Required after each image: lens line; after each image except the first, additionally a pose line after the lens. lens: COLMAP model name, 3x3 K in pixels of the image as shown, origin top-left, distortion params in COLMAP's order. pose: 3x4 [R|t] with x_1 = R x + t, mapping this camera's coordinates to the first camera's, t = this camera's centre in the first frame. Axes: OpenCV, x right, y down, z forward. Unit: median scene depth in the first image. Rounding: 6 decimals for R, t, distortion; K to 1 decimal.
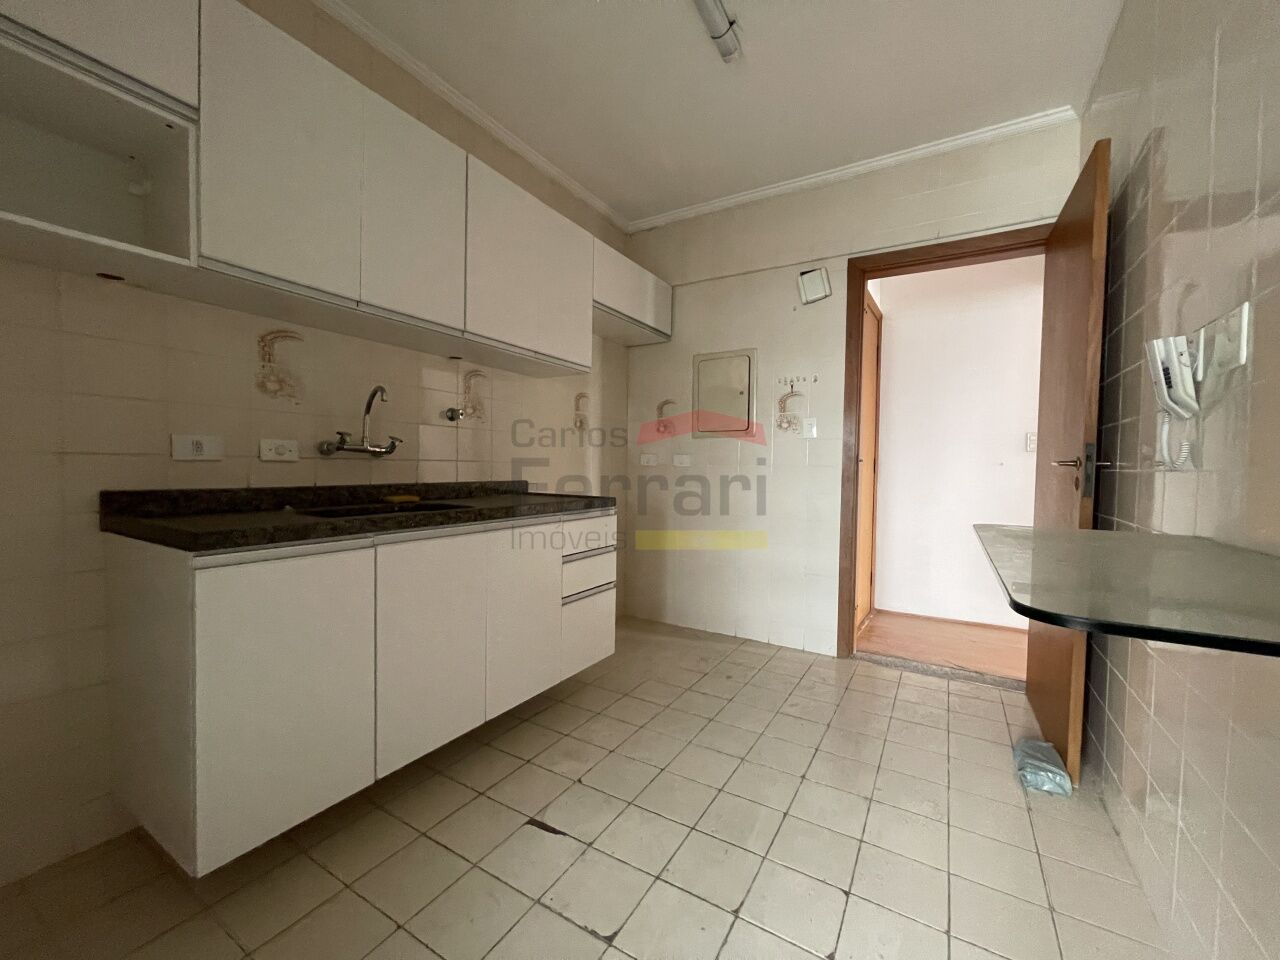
lens RADIAL K [[519.2, 0, 640.0], [0, 519.2, 482.6], [0, 0, 1]] dist [-0.000738, 0.000437]
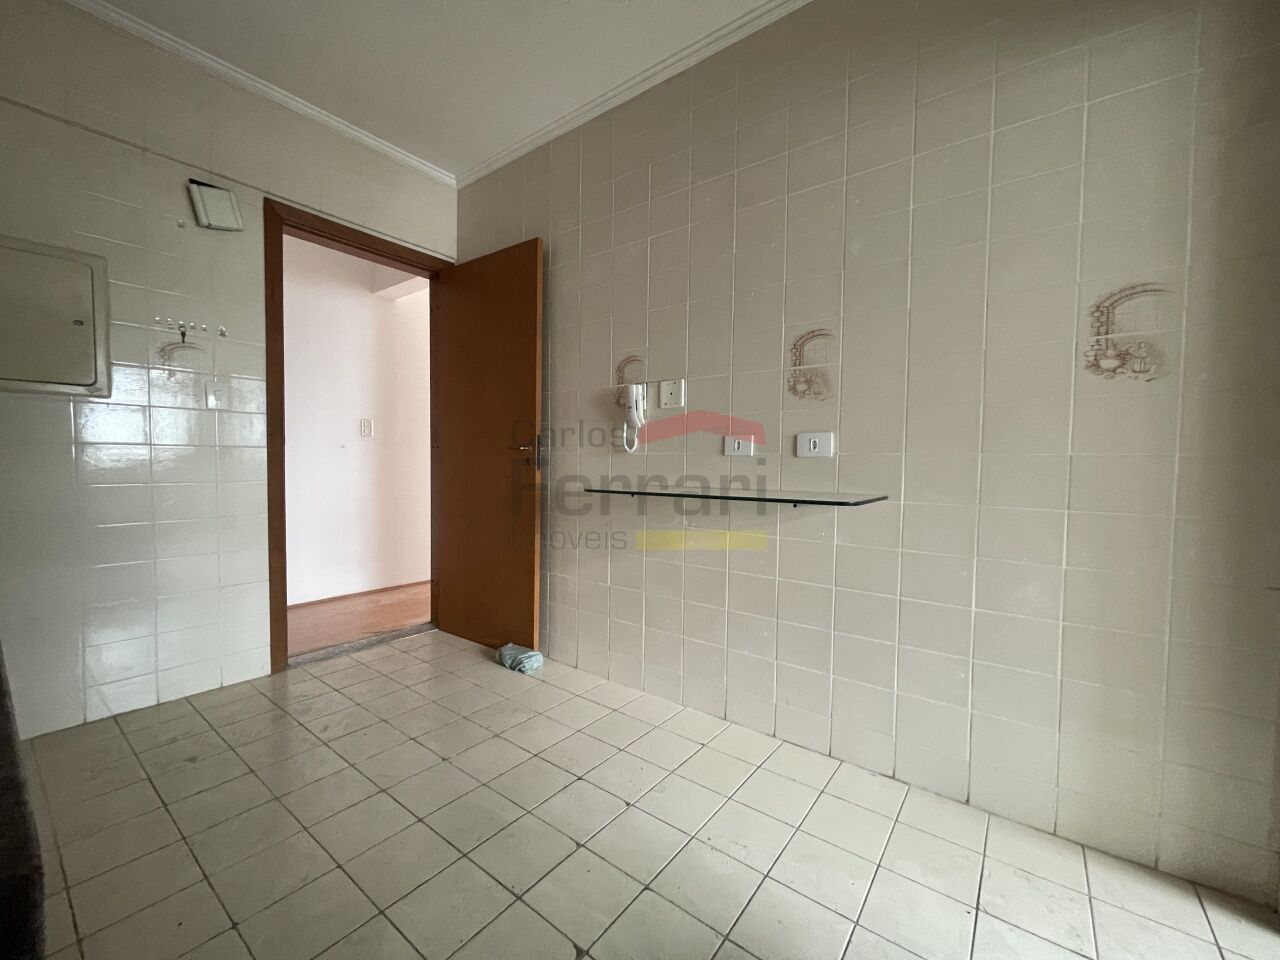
lens RADIAL K [[519.2, 0, 640.0], [0, 519.2, 482.6], [0, 0, 1]] dist [-0.000738, 0.000437]
pose [[0.117056, -0.055375, 0.991580, -0.381315], [0.019624, 0.998378, 0.053438, -0.007665], [-0.992931, 0.013204, 0.117953, 0.315076]]
